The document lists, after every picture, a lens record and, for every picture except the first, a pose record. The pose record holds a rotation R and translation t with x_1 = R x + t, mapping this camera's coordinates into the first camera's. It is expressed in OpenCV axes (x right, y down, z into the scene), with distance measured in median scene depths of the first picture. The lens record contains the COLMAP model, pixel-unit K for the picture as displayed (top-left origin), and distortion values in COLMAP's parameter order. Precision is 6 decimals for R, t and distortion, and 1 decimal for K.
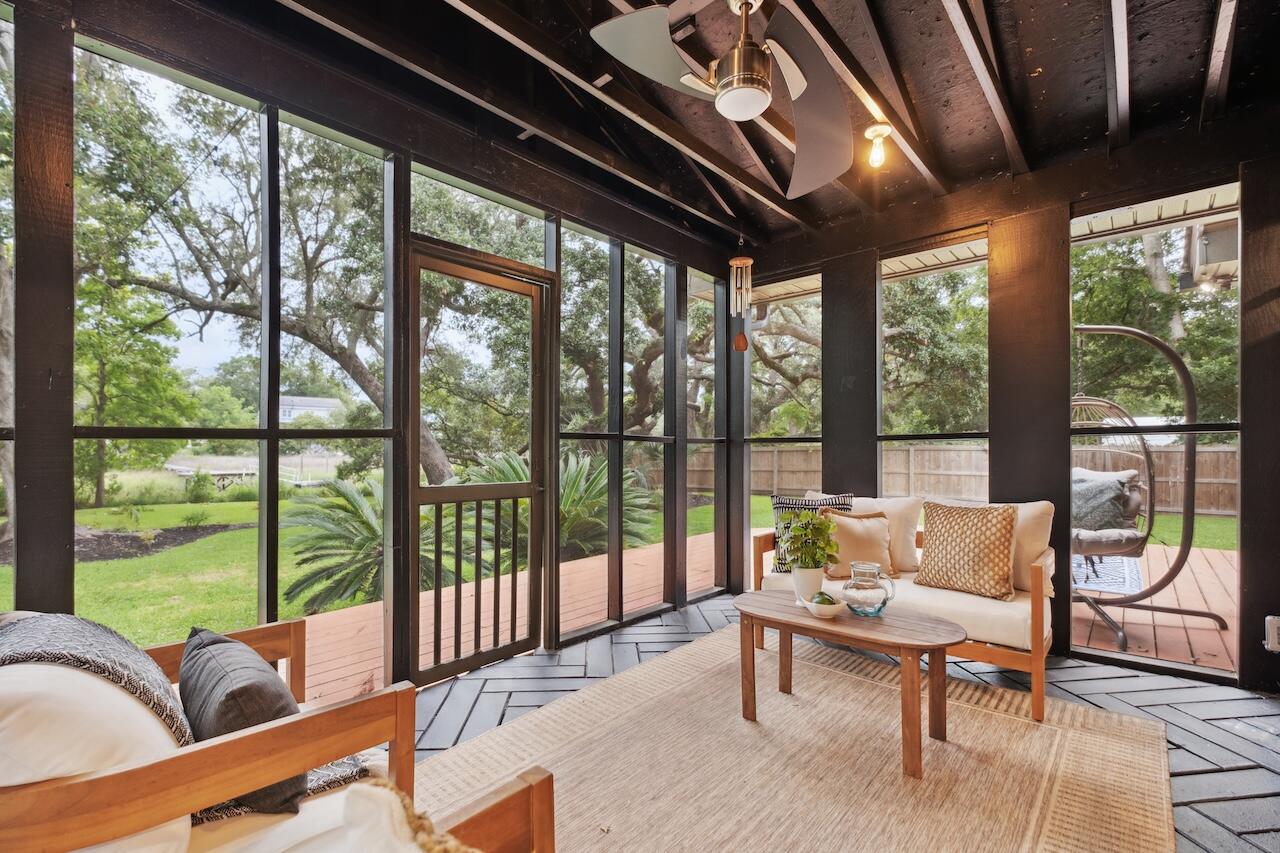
lens RADIAL K [[552.0, 0, 641.9], [0, 552.0, 428.9], [0, 0, 1]] dist [-0.001801, -0.000001]
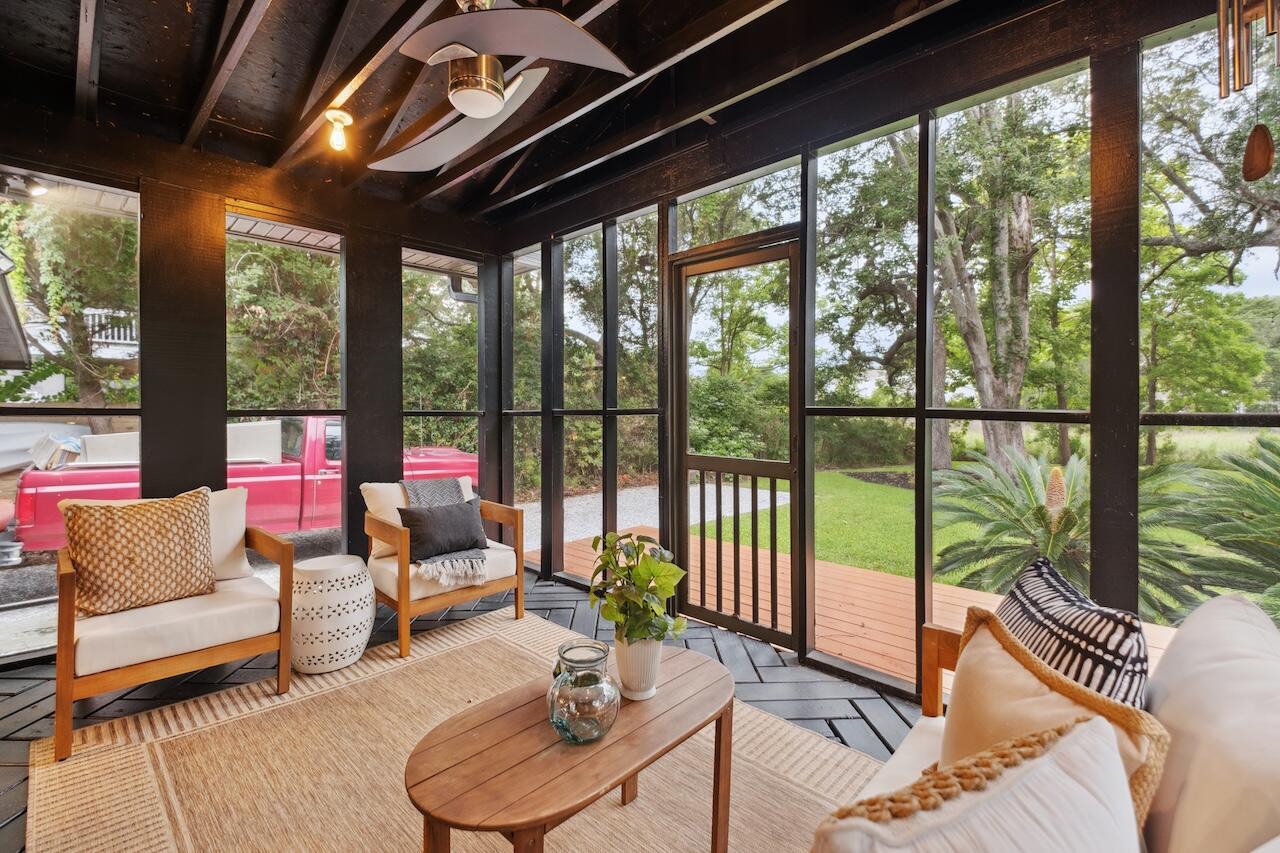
lens RADIAL K [[555.5, 0, 640.4], [0, 555.5, 404.1], [0, 0, 1]] dist [-0.000561, -0.000081]
pose [[-0.013190, -0.000273, -0.999913, 0.742739], [0.030704, 0.999528, -0.000678, -0.009579], [0.999442, -0.030710, -0.013175, 0.806415]]
